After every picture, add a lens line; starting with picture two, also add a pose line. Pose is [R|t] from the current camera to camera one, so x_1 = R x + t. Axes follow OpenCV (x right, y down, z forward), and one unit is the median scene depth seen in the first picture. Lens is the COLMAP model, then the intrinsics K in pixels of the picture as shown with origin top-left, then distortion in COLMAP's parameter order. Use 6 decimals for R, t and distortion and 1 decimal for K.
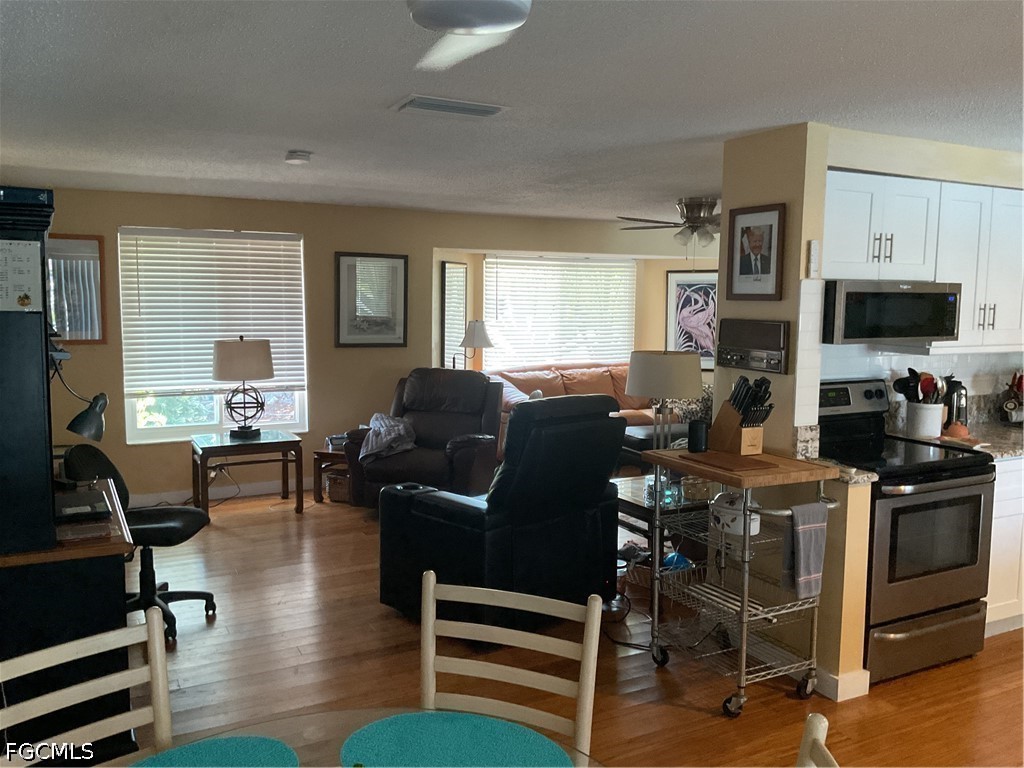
lens RADIAL K [[853.1, 0, 512.0], [0, 853.1, 384.0], [0, 0, 1]] dist [0.001533, -0.015242]
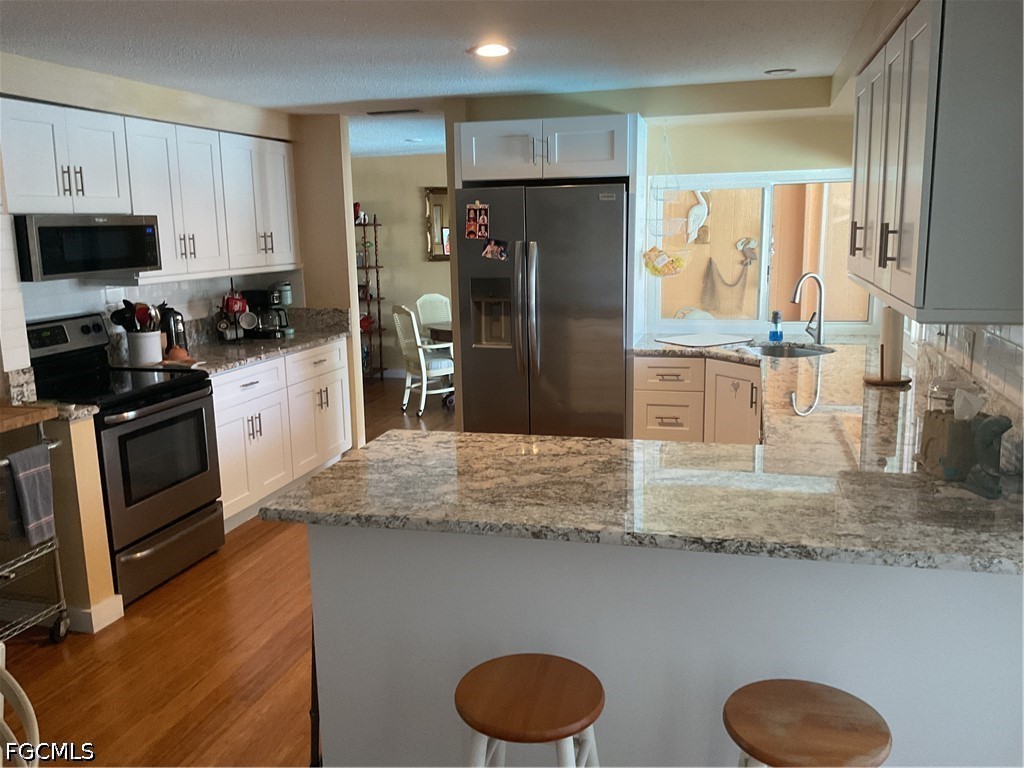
lens RADIAL K [[853.1, 0, 512.0], [0, 853.1, 384.0], [0, 0, 1]] dist [0.001533, -0.015242]
pose [[0.686269, -0.157783, 0.710028, 0.044910], [0.104975, 0.987453, 0.117971, 0.010450], [-0.719733, -0.006425, 0.694221, -0.058612]]
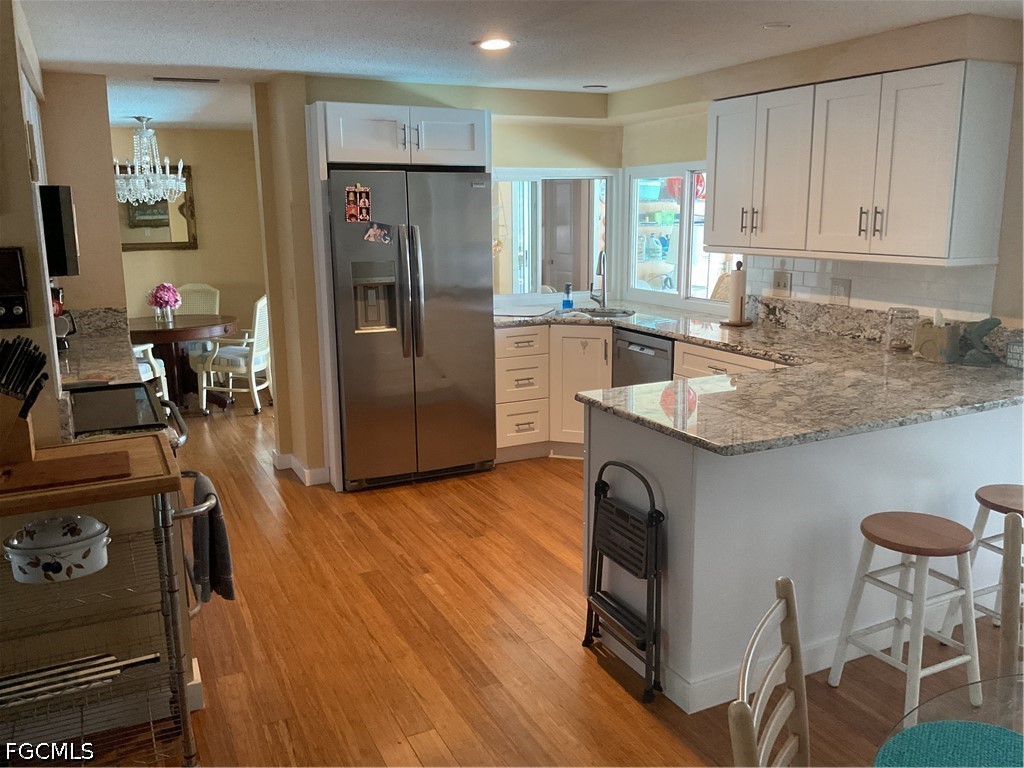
lens RADIAL K [[853.1, 0, 512.0], [0, 853.1, 384.0], [0, 0, 1]] dist [0.001533, -0.015242]
pose [[0.027278, -0.210540, 0.977205, -1.141737], [0.114987, 0.971740, 0.206153, -0.216975], [-0.992992, 0.106743, 0.050716, 2.064975]]
